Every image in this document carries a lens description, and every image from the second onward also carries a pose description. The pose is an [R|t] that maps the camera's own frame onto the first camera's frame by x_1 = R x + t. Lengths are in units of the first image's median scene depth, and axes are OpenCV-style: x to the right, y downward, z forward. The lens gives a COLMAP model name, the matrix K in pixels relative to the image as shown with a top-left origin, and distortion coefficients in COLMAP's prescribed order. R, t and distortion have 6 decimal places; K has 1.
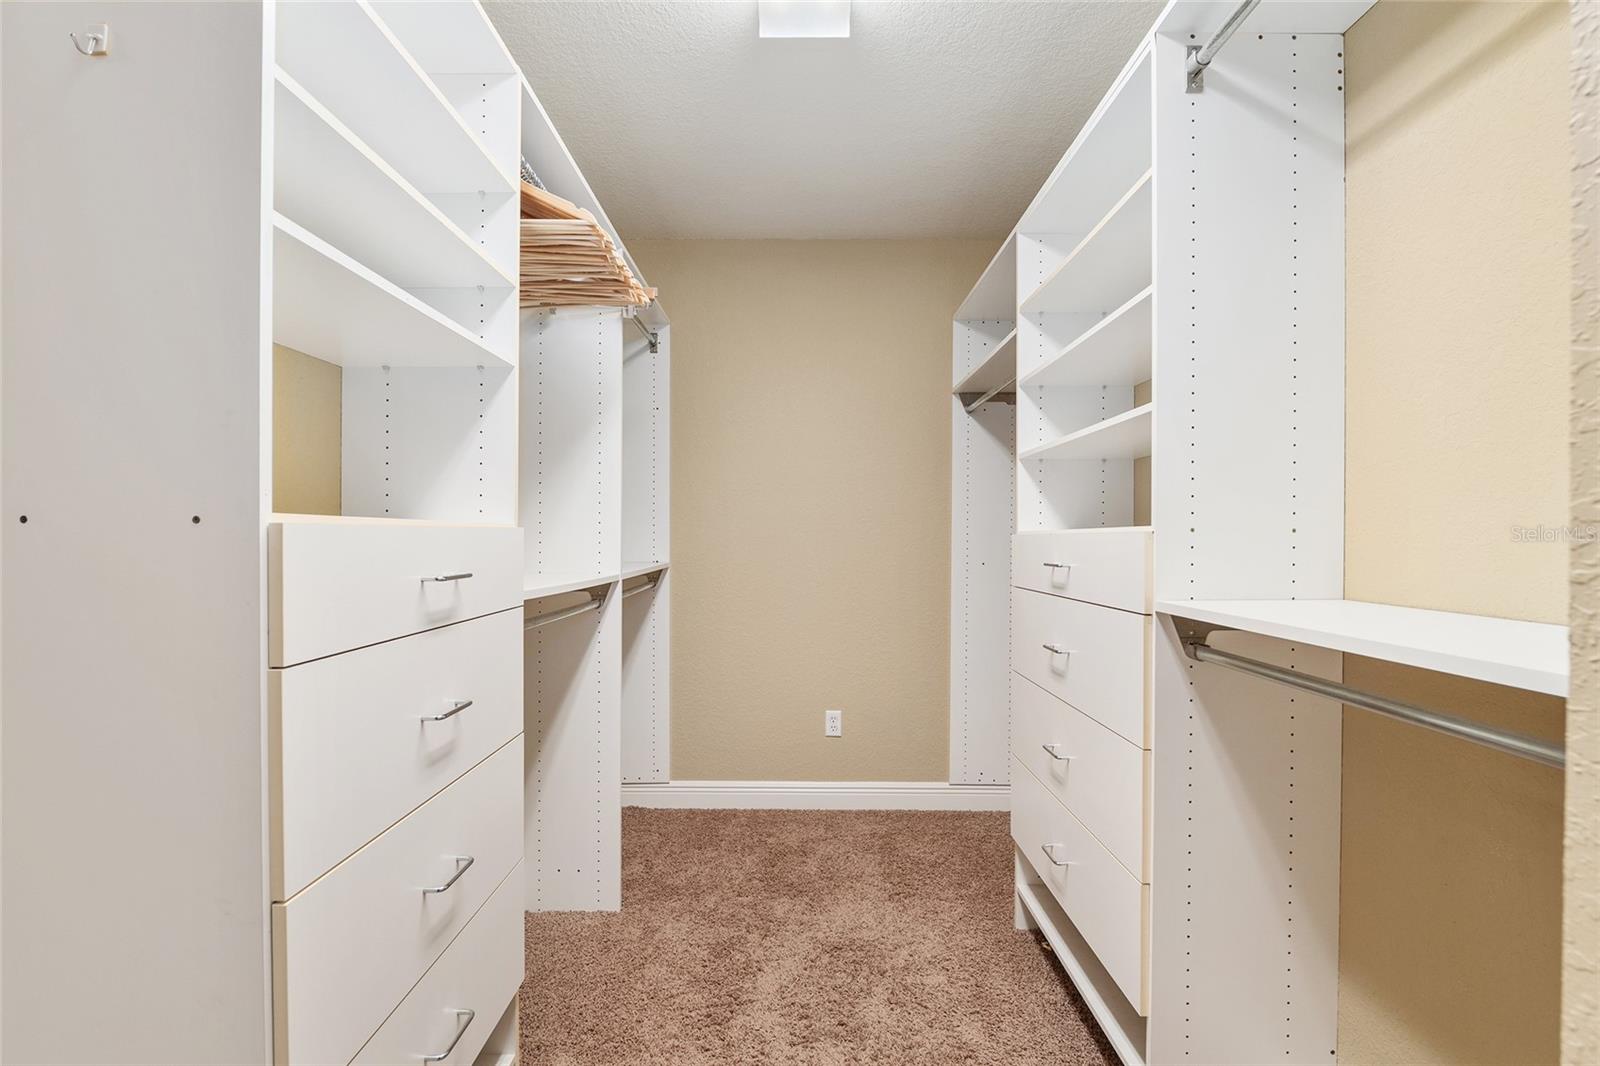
lens RADIAL K [[664.8, 0, 803.5], [0, 664.8, 539.6], [0, 0, 1]] dist [-0.012270, 0.000868]
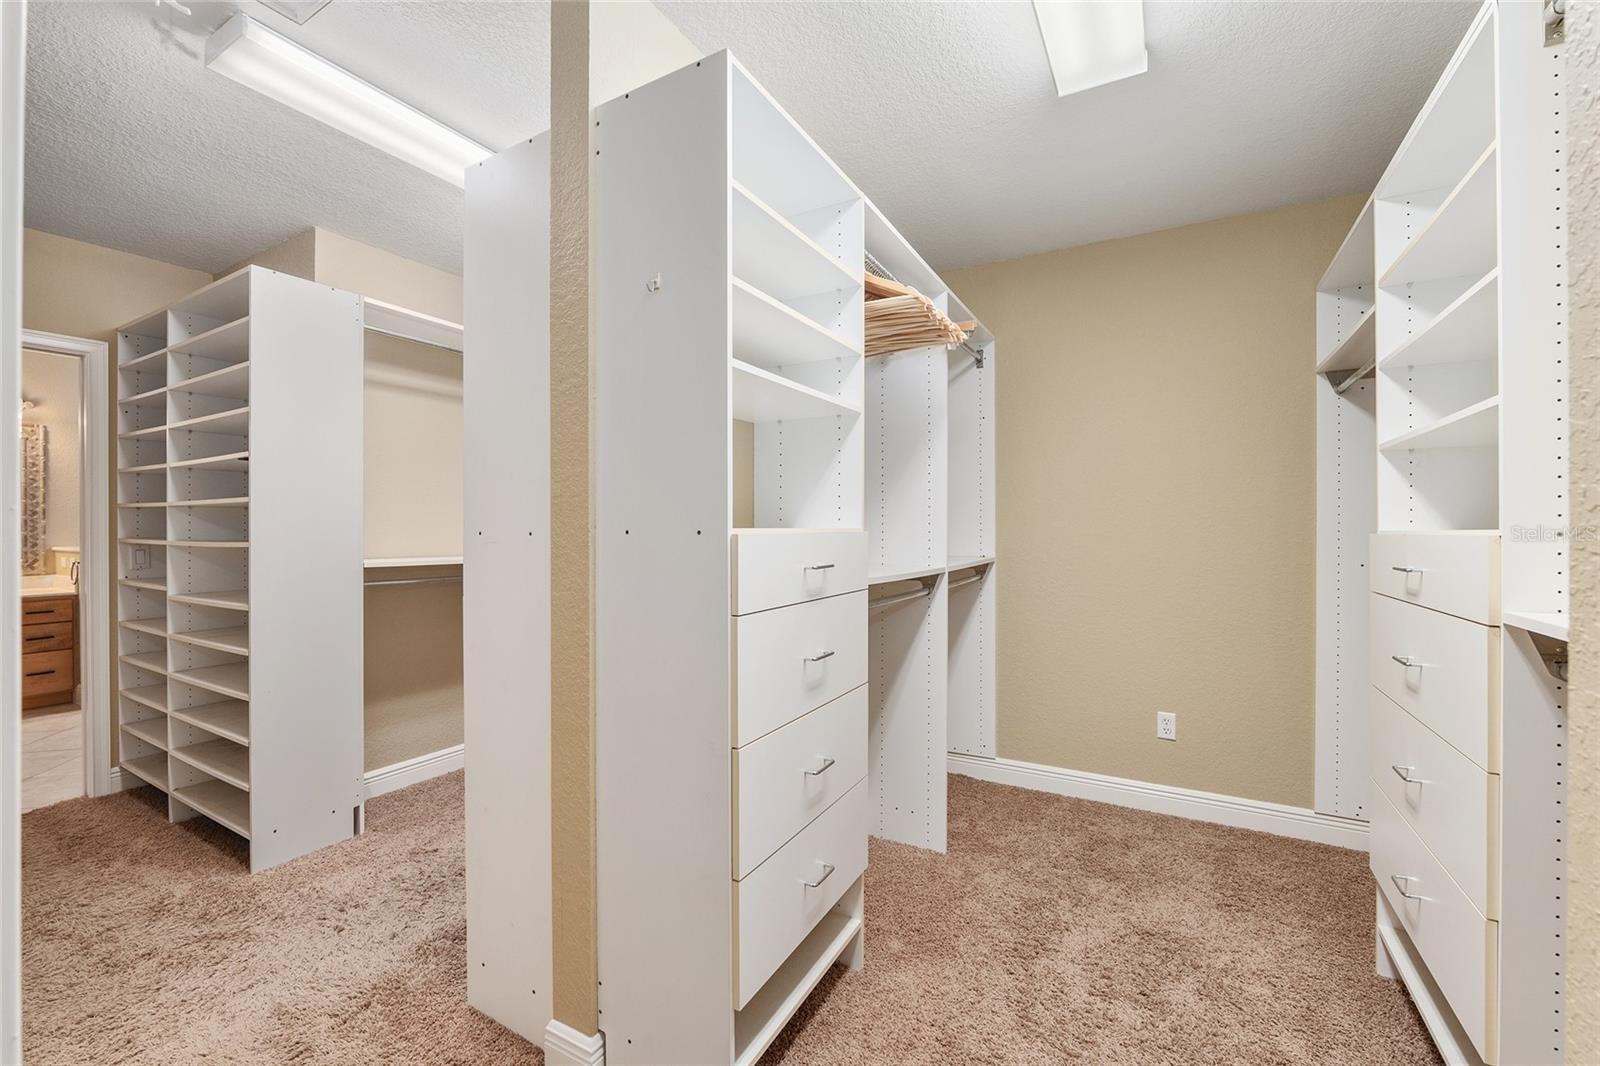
lens RADIAL K [[664.8, 0, 787.8], [0, 664.8, 530.3], [0, 0, 1]] dist [-0.012270, 0.000868]
pose [[0.863004, -0.002467, -0.505191, 0.090533], [0.001308, 0.999996, -0.002650, -0.012421], [0.505196, 0.001626, 0.863003, -0.187788]]
